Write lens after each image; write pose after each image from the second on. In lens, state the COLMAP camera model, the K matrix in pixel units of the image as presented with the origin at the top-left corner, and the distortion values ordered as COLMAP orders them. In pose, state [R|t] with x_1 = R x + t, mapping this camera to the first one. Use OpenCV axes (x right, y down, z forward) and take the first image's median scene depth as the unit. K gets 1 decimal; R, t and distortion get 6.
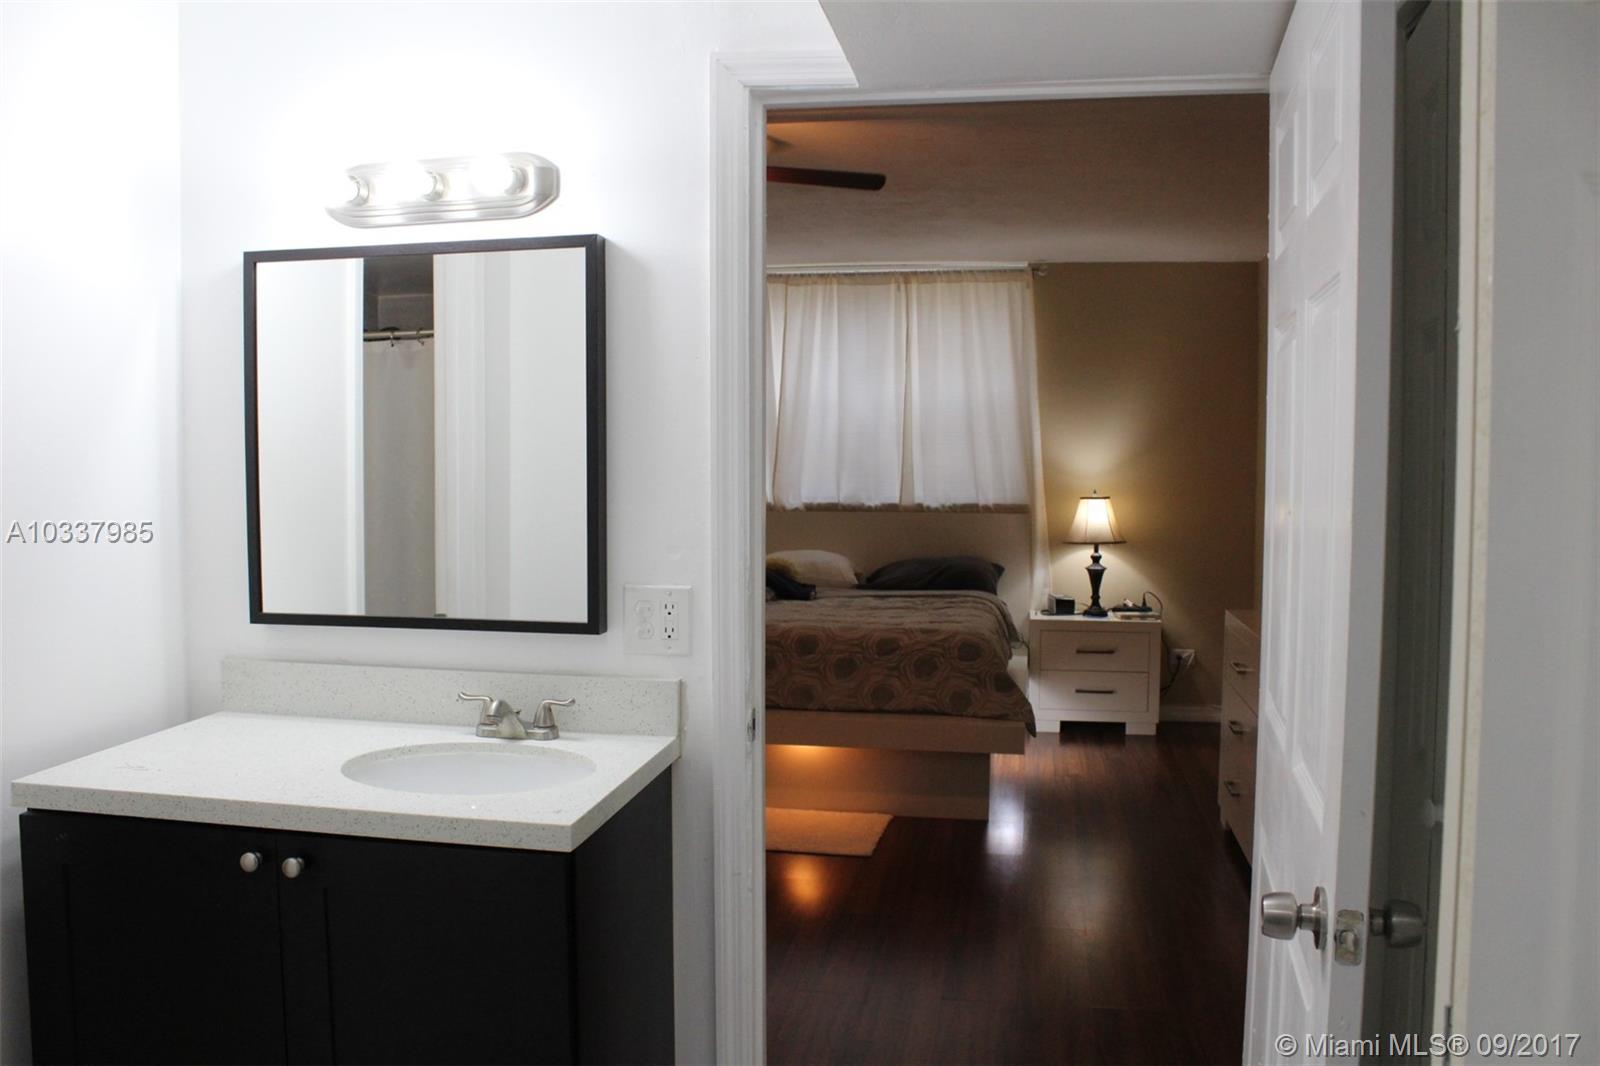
lens RADIAL K [[1345.4, 0, 803.1], [0, 1345.4, 534.6], [0, 0, 1]] dist [-0.120389, 0.060875]
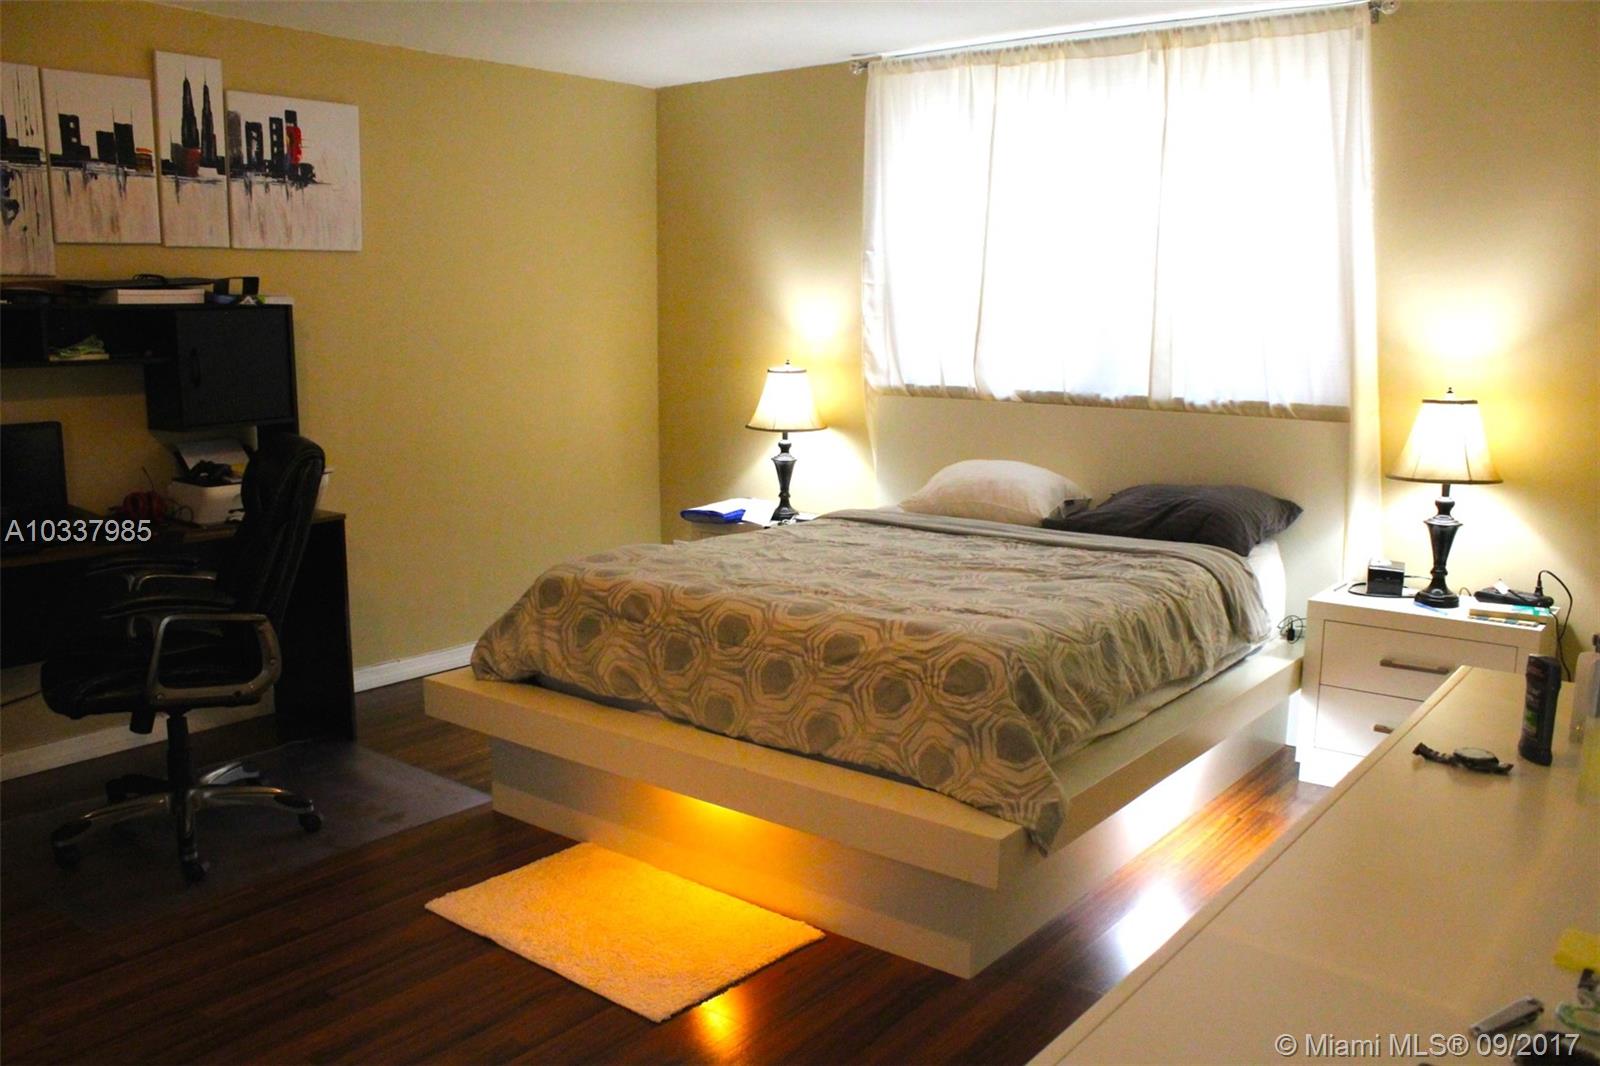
lens RADIAL K [[1345.4, 0, 795.0], [0, 1345.4, 534.3], [0, 0, 1]] dist [-0.120389, 0.060875]
pose [[0.880454, 0.080471, -0.467252, 0.235601], [-0.034152, 0.993696, 0.106783, -0.020998], [0.472900, -0.078060, 0.877652, 0.364880]]
